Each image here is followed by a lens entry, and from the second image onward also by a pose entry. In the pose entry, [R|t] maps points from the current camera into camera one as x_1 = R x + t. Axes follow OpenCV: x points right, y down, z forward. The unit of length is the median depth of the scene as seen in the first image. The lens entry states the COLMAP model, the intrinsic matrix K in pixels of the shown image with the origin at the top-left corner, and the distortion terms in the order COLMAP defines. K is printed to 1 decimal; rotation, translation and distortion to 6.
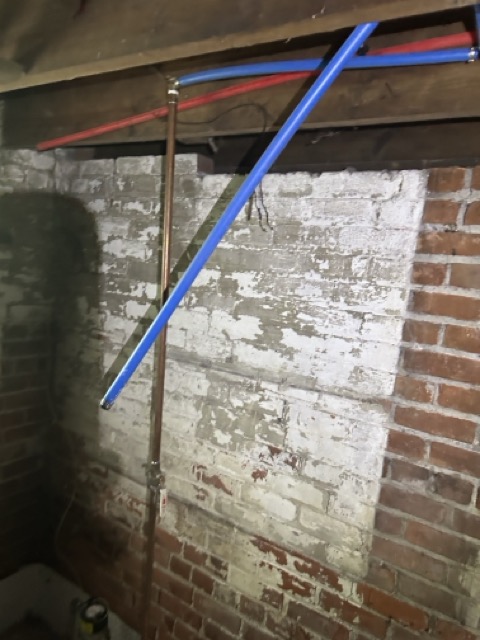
lens RADIAL K [[477.9, 0, 250.1], [0, 477.9, 319.8], [0, 0, 1]] dist [0.050978, -0.053778]
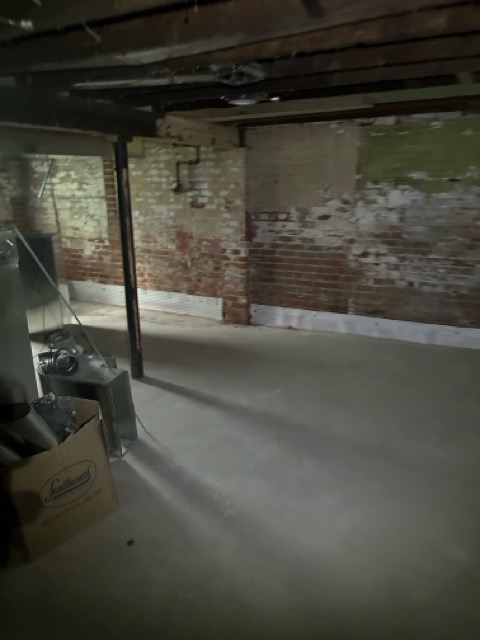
lens RADIAL K [[480.4, 0, 242.5], [0, 480.4, 321.1], [0, 0, 1]] dist [0.010168, -0.000647]
pose [[0.988971, -0.141912, 0.042393, 1.055181], [0.130880, 0.971349, 0.198374, 0.504375], [-0.069330, -0.190638, 0.979209, -3.260163]]
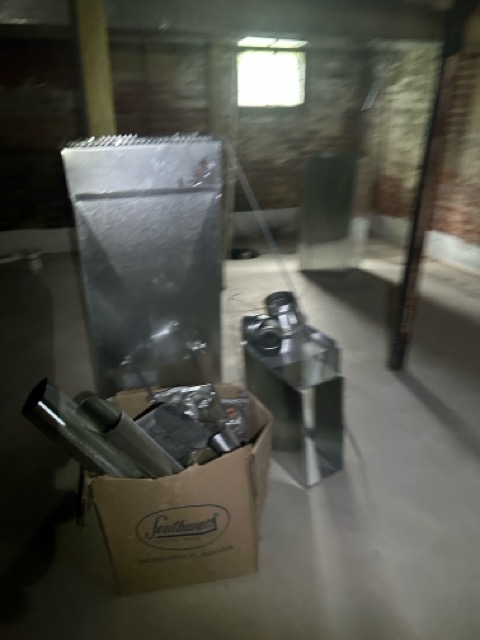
lens RADIAL K [[477.9, 0, 237.7], [0, 477.9, 323.7], [0, 0, 1]] dist [0.050978, -0.053778]
pose [[0.803535, 0.156923, -0.574201, 1.124030], [0.020614, 0.956712, 0.290306, 0.511189], [0.594900, -0.245108, 0.765517, -2.531888]]
